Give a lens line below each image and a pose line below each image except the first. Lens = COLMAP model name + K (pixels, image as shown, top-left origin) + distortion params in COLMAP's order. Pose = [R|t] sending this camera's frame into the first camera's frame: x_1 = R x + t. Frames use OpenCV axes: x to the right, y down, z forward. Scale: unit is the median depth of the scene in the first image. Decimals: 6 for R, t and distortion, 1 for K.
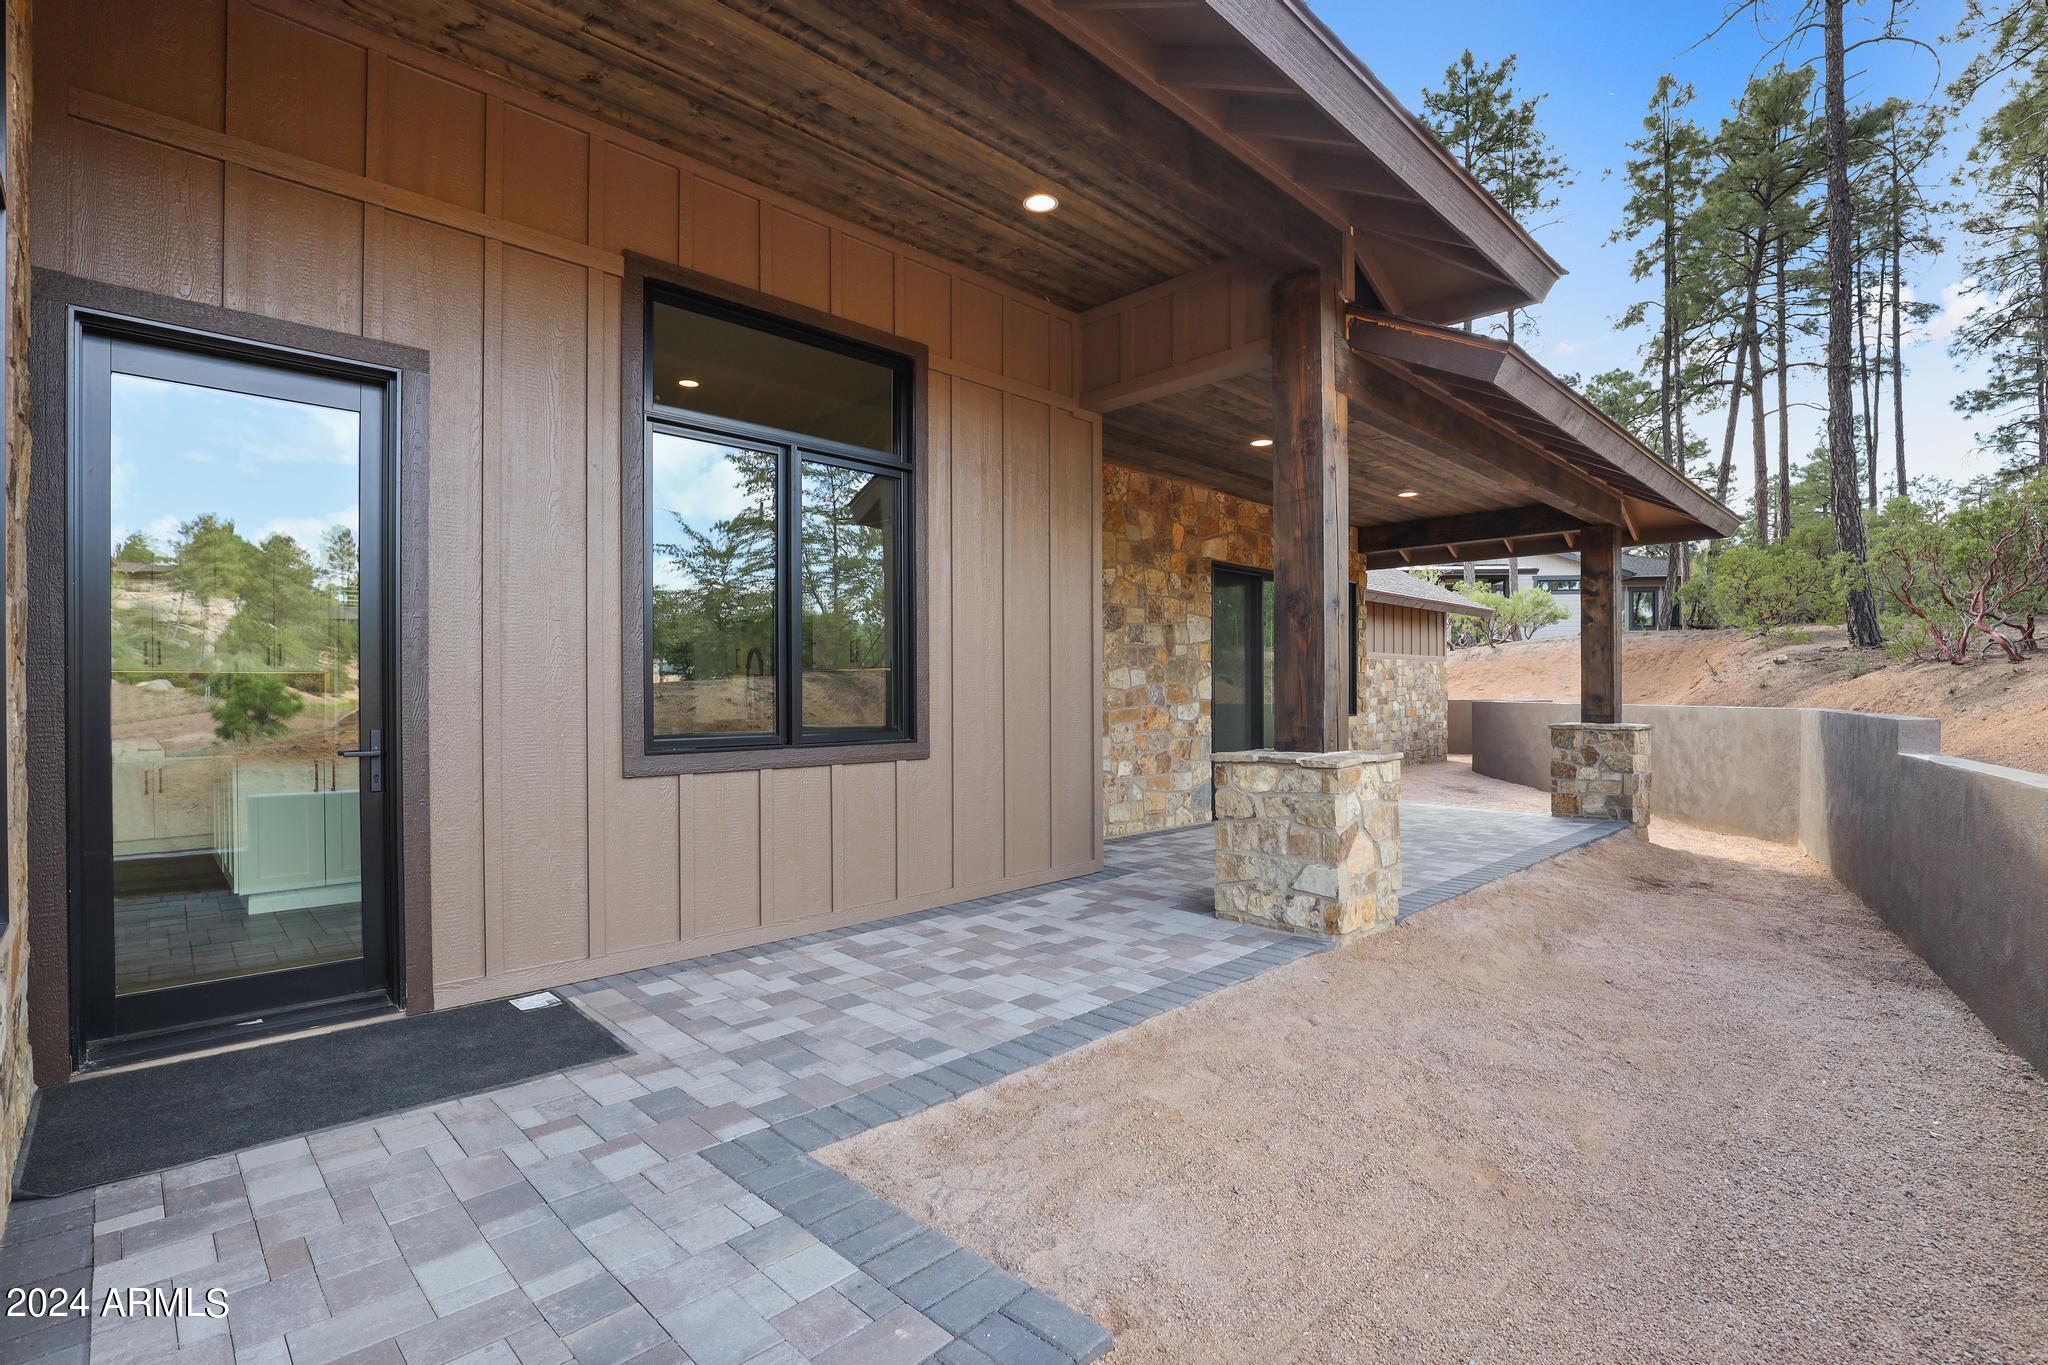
lens RADIAL K [[946.2, 0, 1023.8], [0, 946.2, 693.2], [0, 0, 1]] dist [-0.038360, 0.000741]
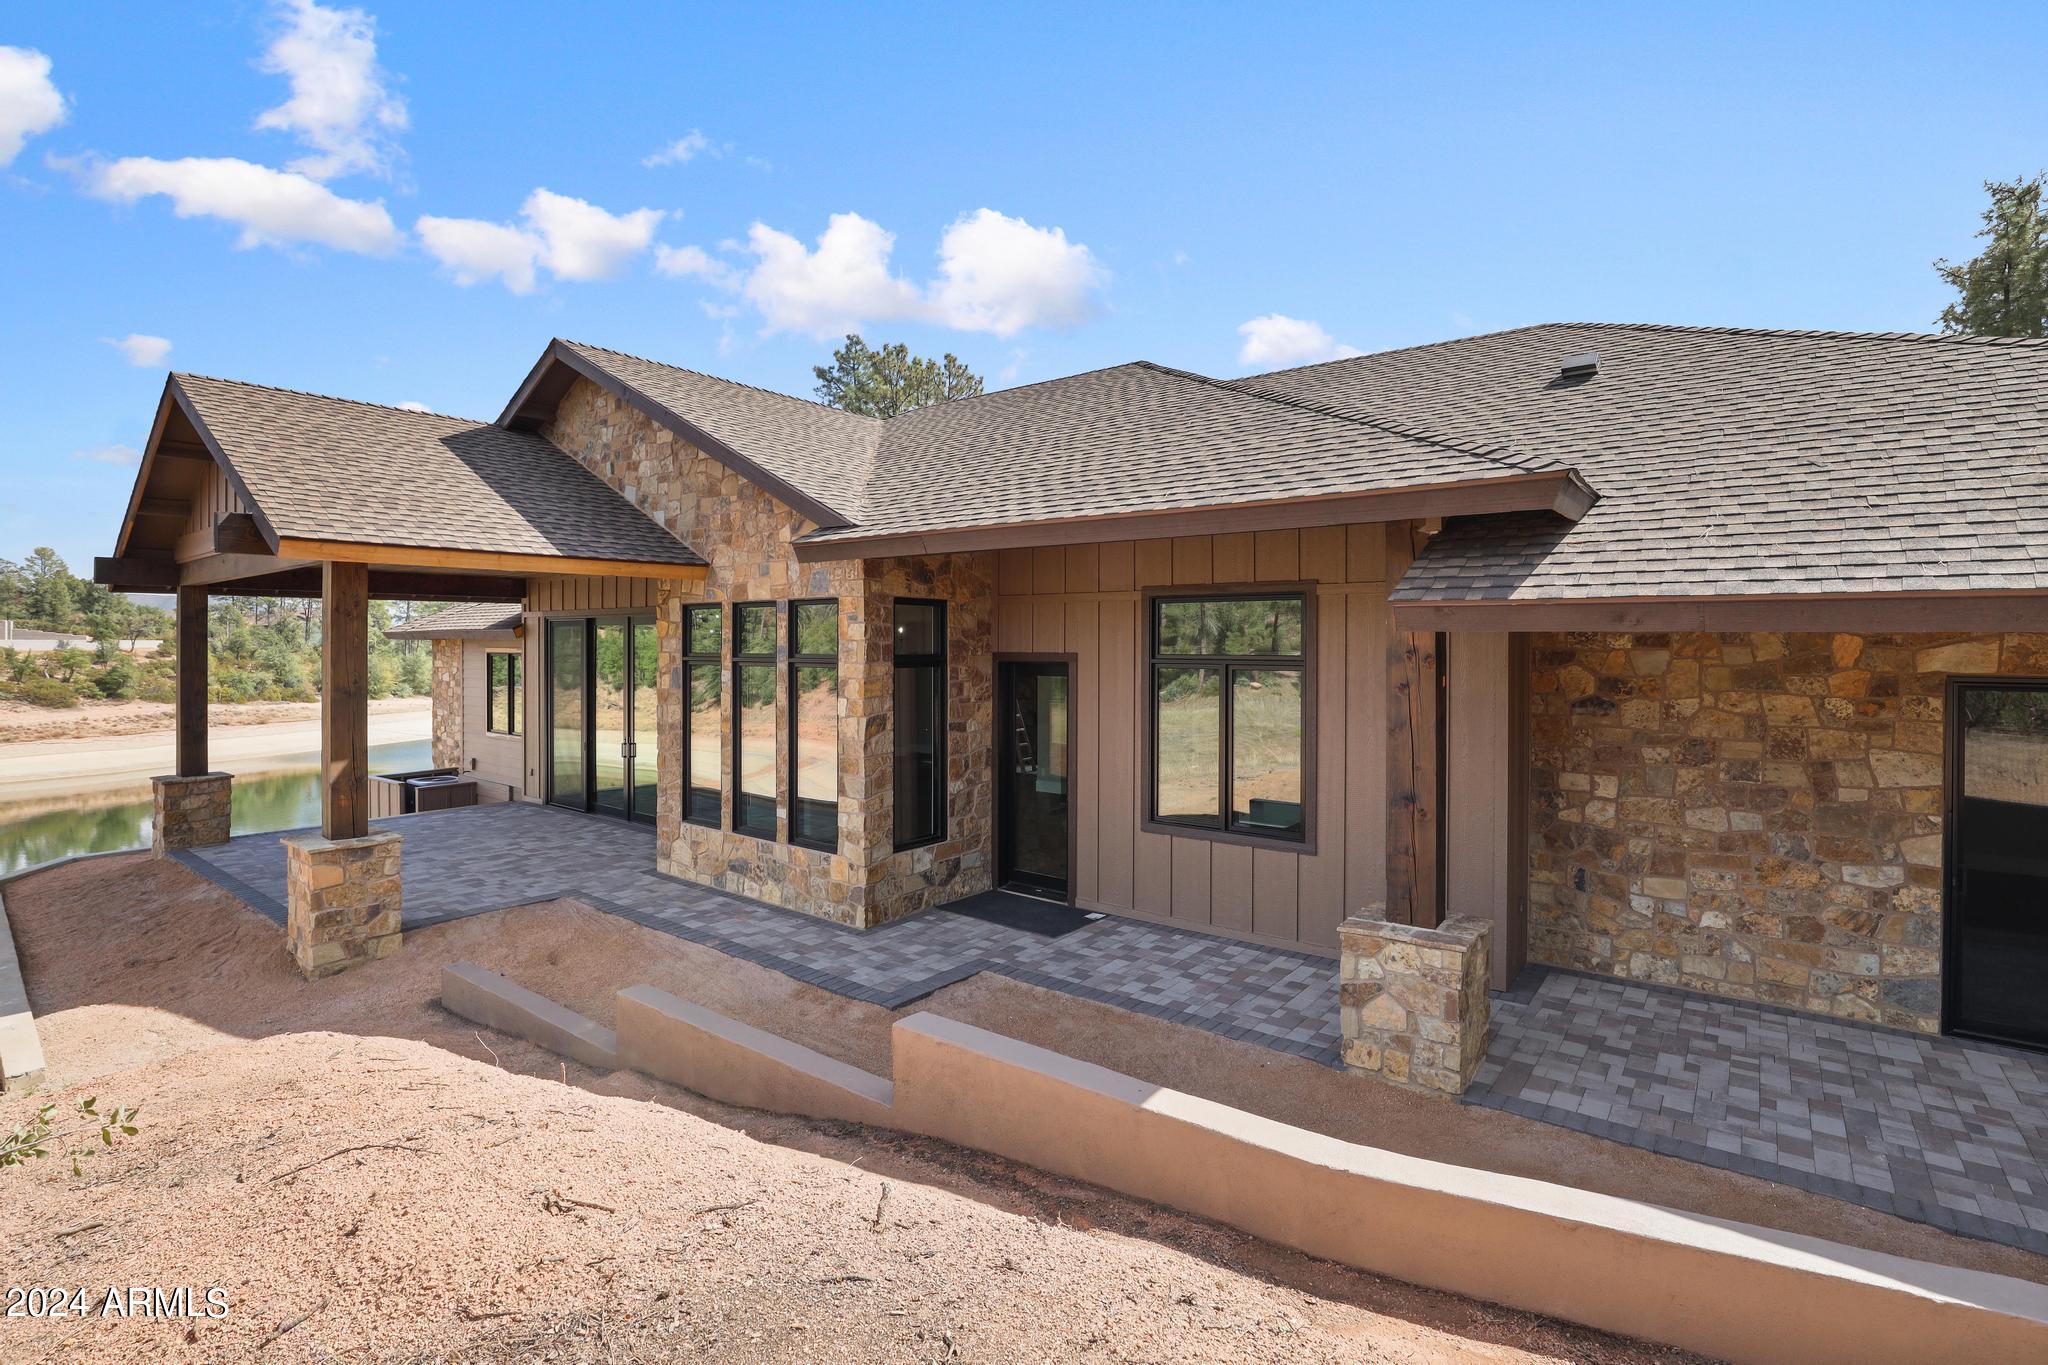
lens RADIAL K [[952.8, 0, 1015.5], [0, 952.8, 642.4], [0, 0, 1]] dist [-0.029107, 0.001317]
pose [[0.119086, 0.002650, -0.992880, 0.876837], [-0.000946, 0.999996, 0.002556, -0.179029], [0.992883, 0.000634, 0.119088, 0.226341]]
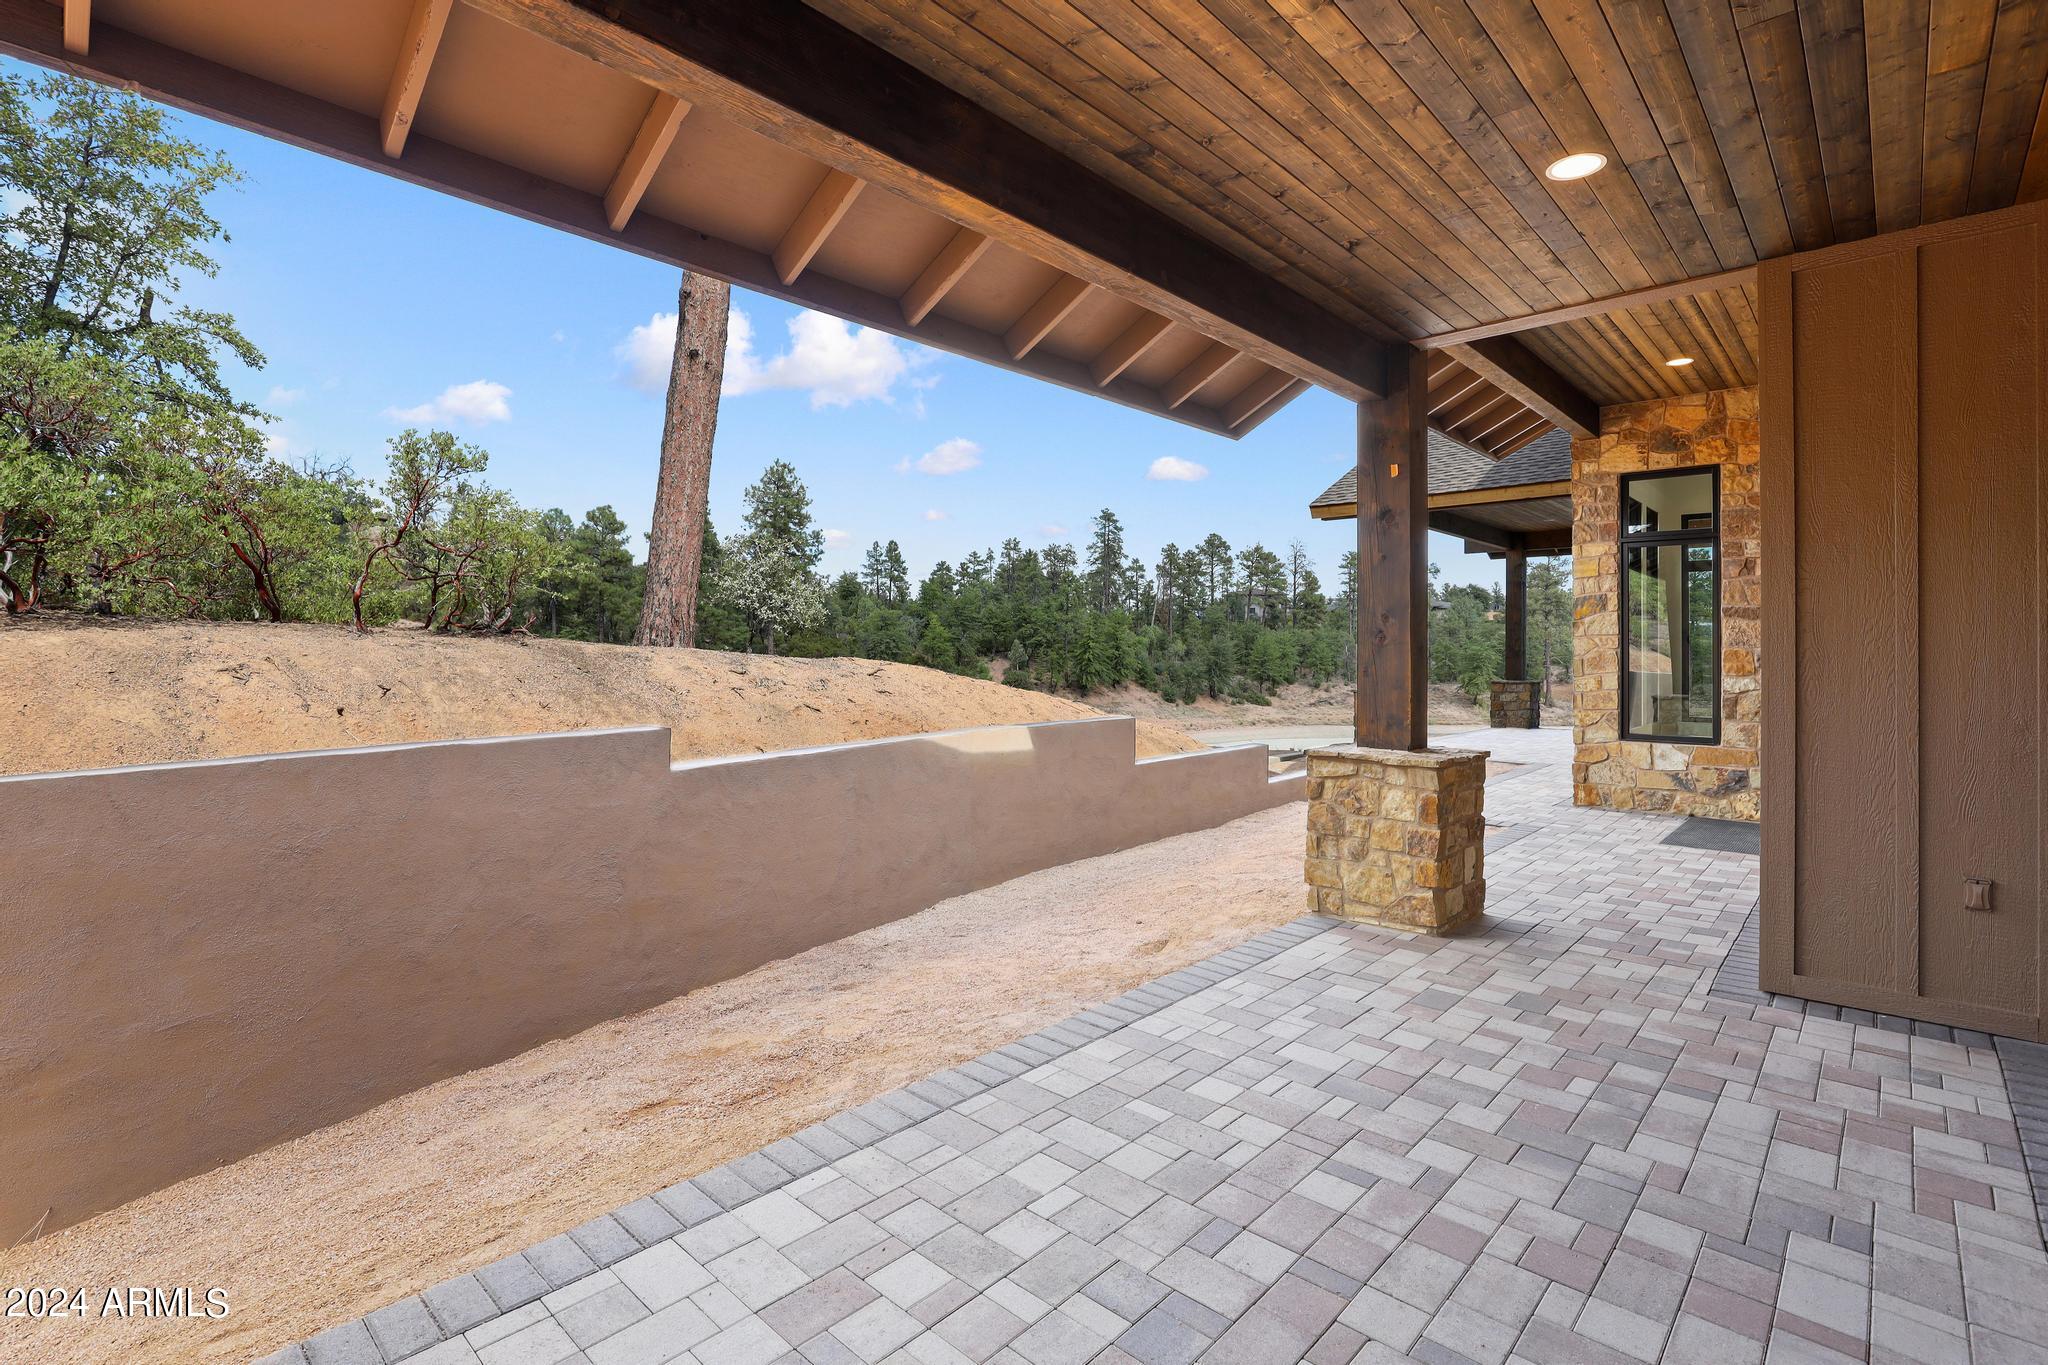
lens RADIAL K [[952.8, 0, 1015.5], [0, 952.8, 642.4], [0, 0, 1]] dist [-0.029107, 0.001317]
pose [[-0.999398, -0.003574, -0.034503, 0.468125], [-0.003403, 0.999982, -0.005025, -0.030619], [0.034520, -0.004905, -0.999392, 1.256654]]
